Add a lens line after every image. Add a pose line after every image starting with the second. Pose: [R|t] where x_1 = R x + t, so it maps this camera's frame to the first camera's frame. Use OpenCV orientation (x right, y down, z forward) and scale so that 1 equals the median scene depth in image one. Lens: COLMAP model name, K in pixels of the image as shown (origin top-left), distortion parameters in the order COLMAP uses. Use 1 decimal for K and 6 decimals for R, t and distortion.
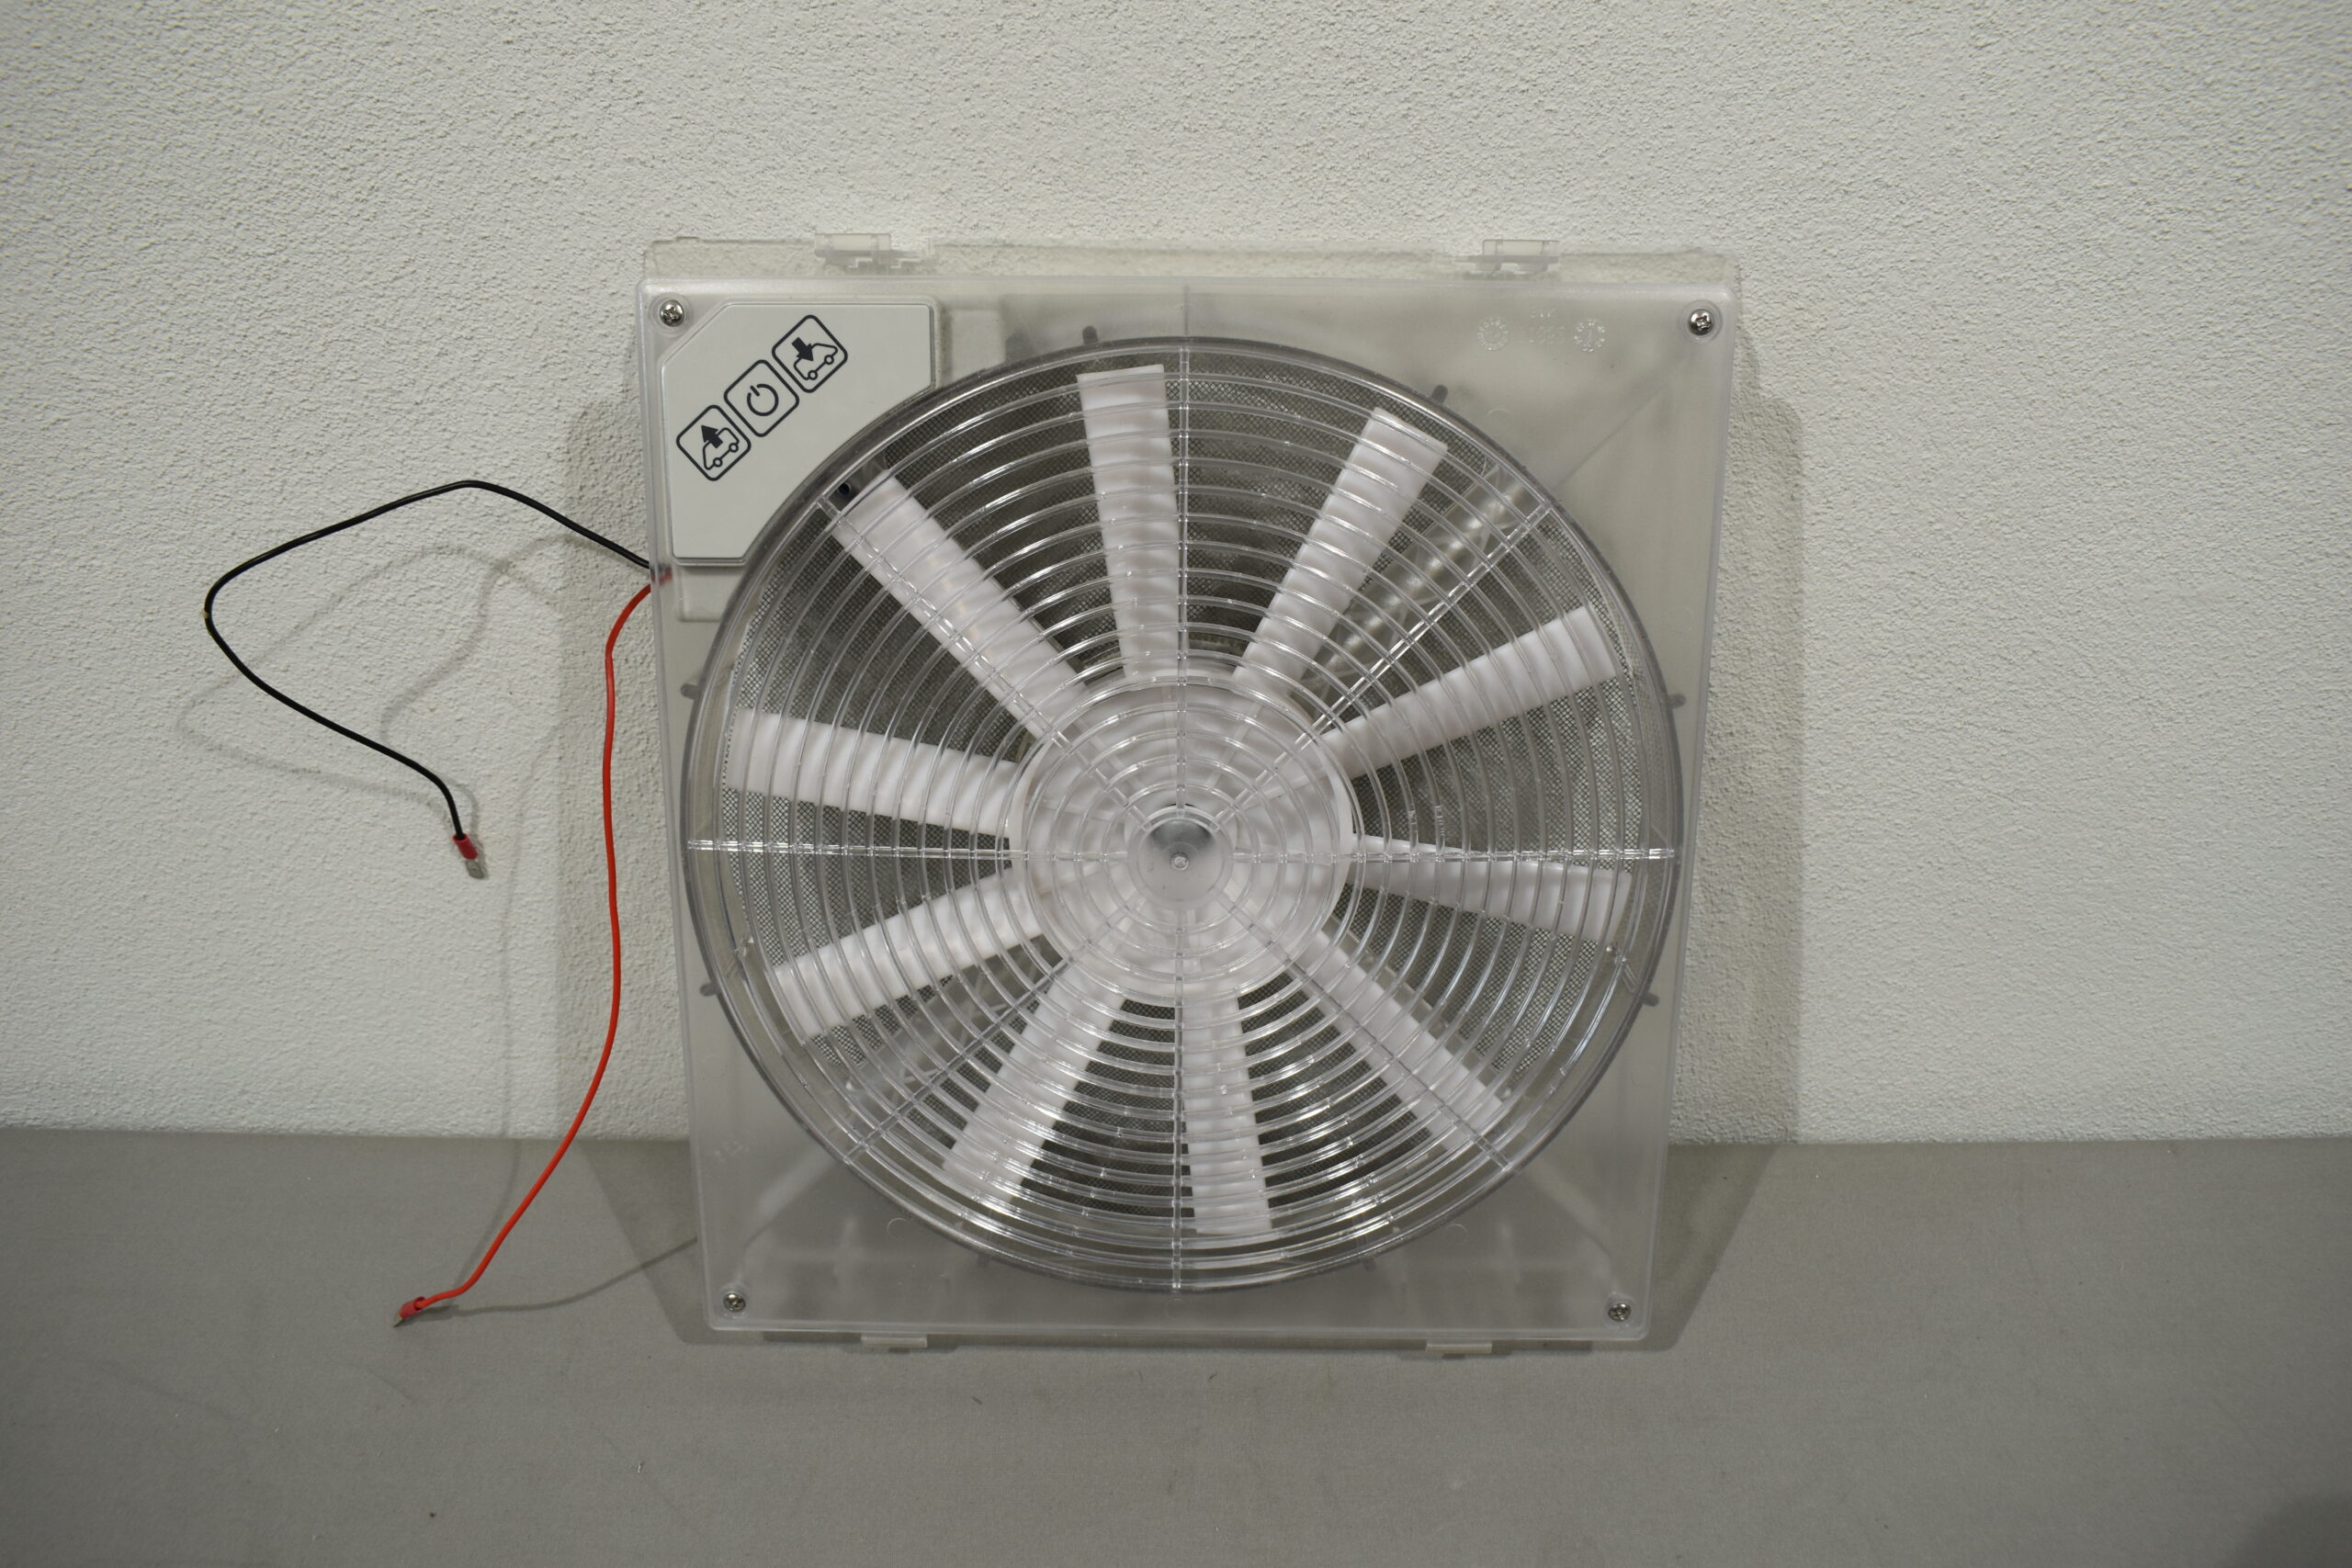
lens RADIAL K [[1944.0, 0, 1172.5], [0, 1944.0, 795.7], [0, 0, 1]] dist [-0.080100, 0.012121]
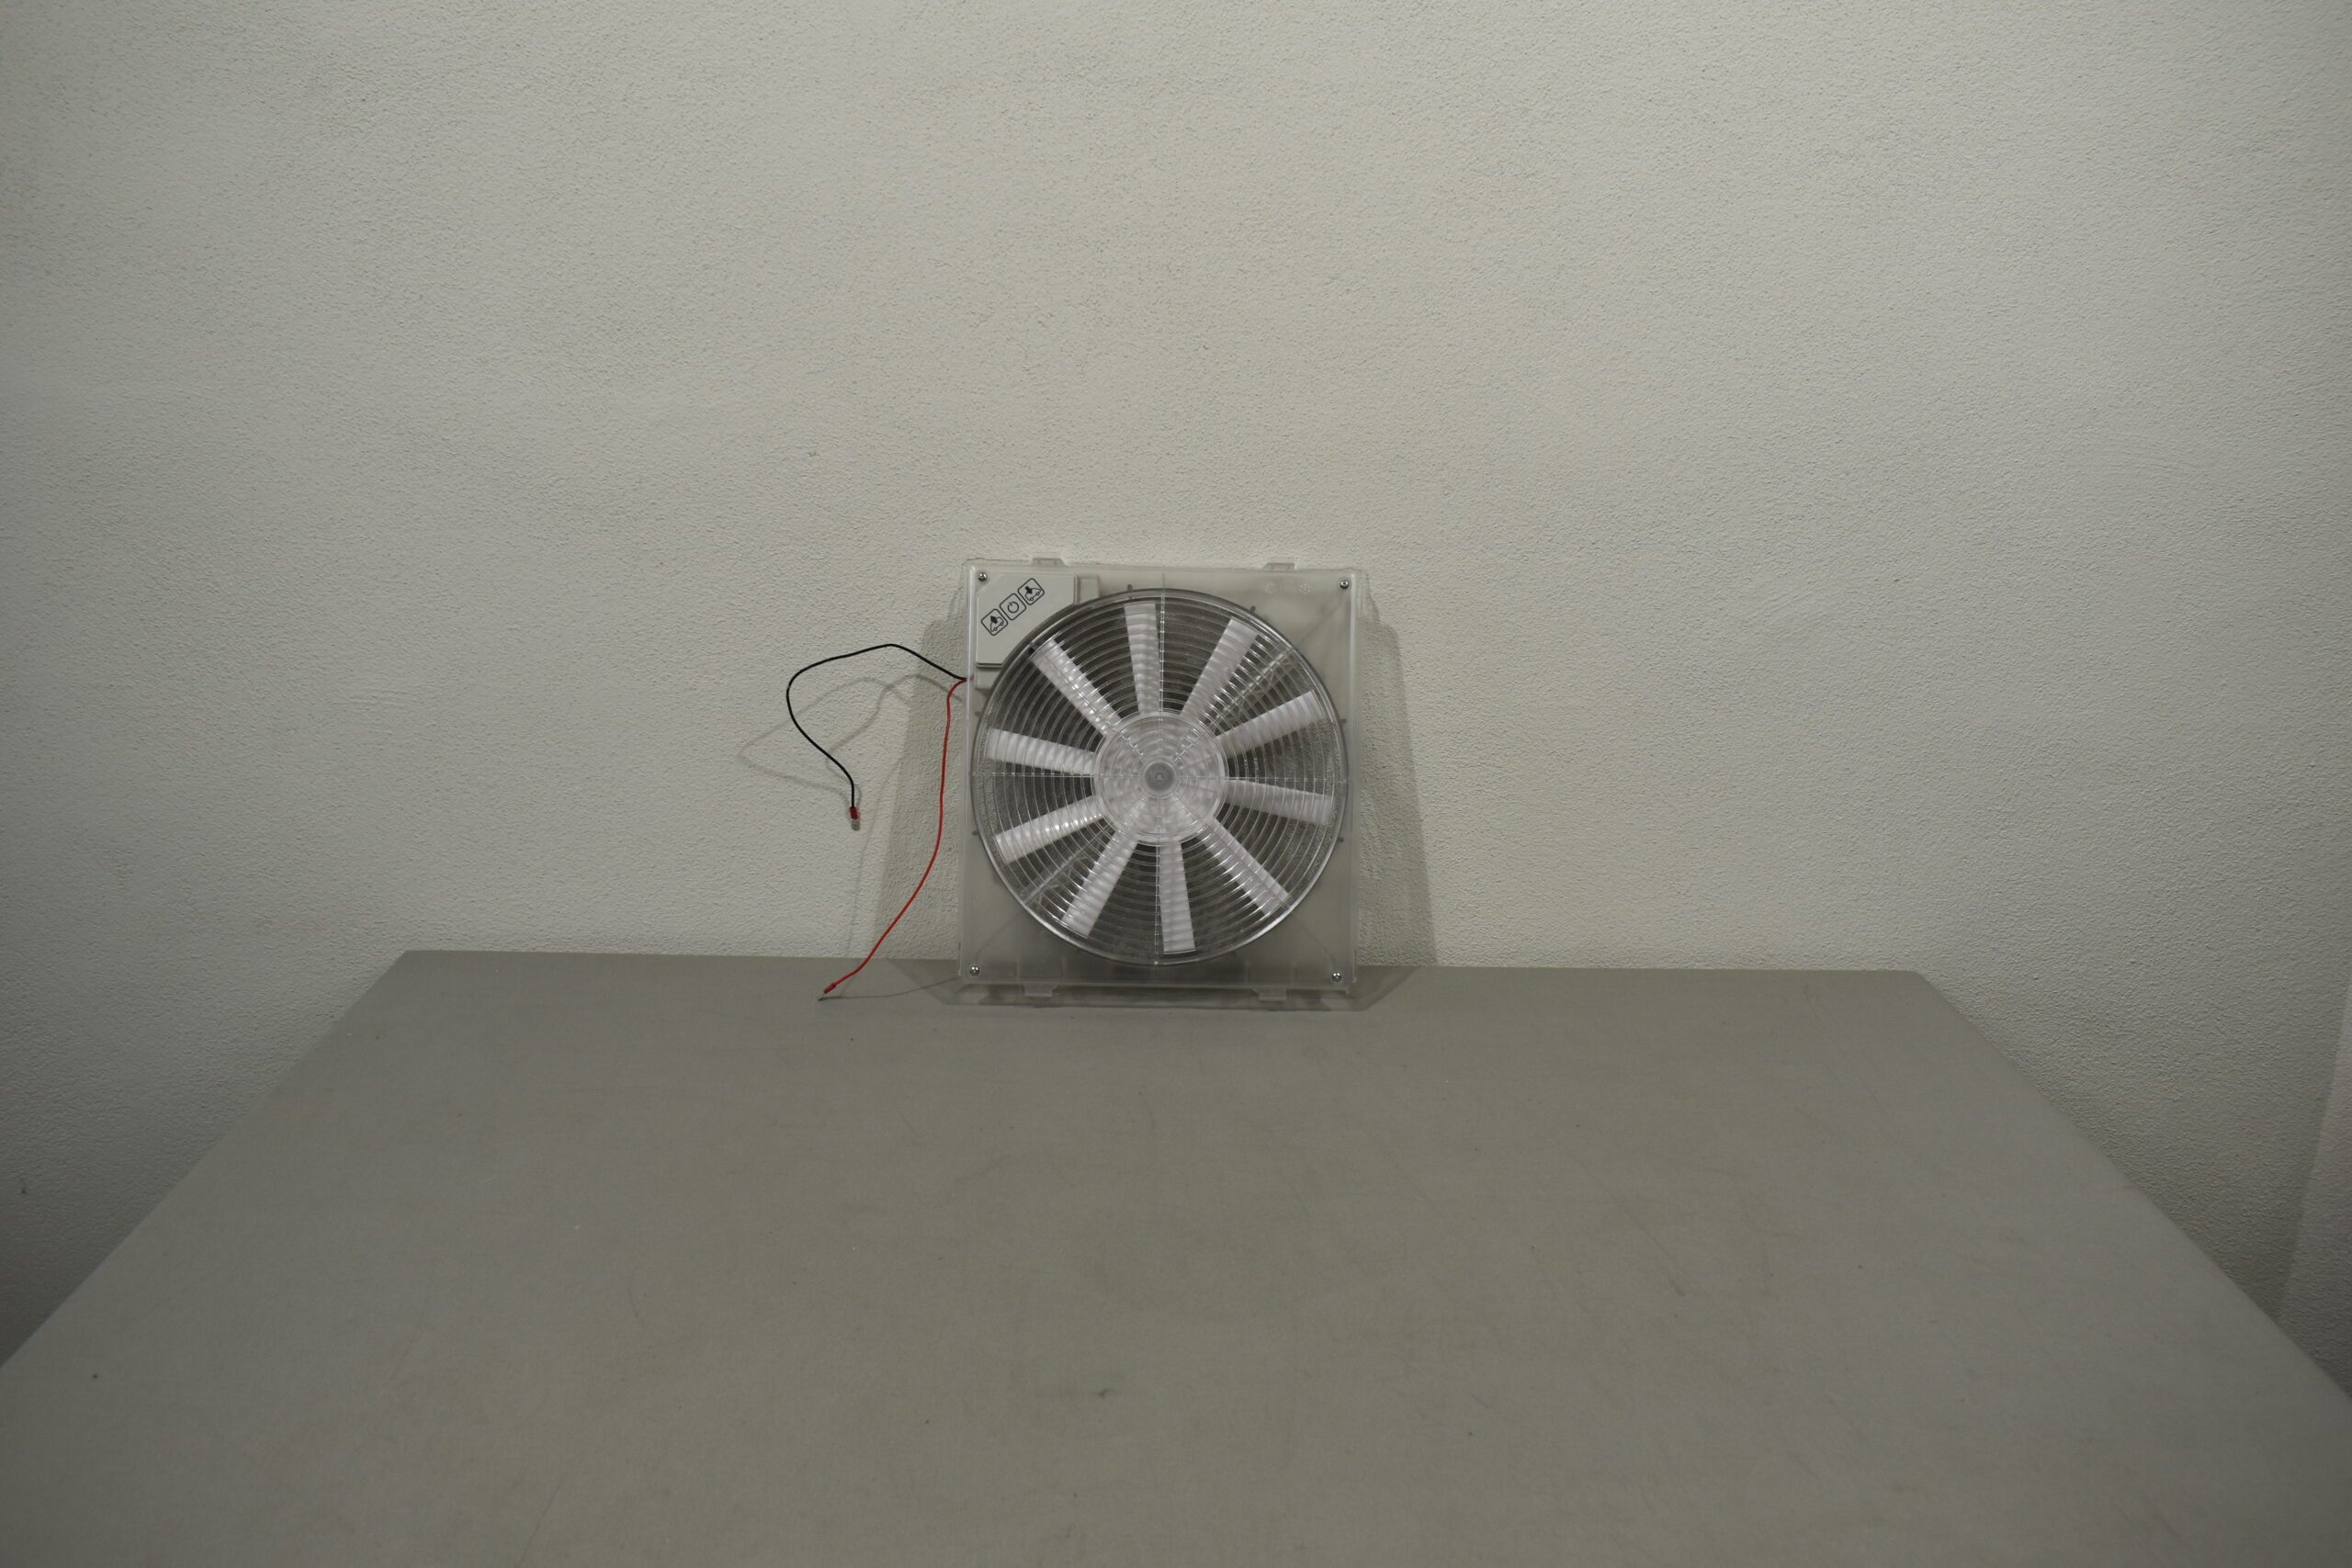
lens RADIAL K [[1944.0, 0, 1184.6], [0, 1944.0, 780.8], [0, 0, 1]] dist [-0.080100, 0.012121]
pose [[0.999556, 0.012983, 0.026828, -0.032222], [-0.004813, 0.958632, -0.284606, 0.769392], [-0.029414, 0.284351, 0.958269, -1.504793]]
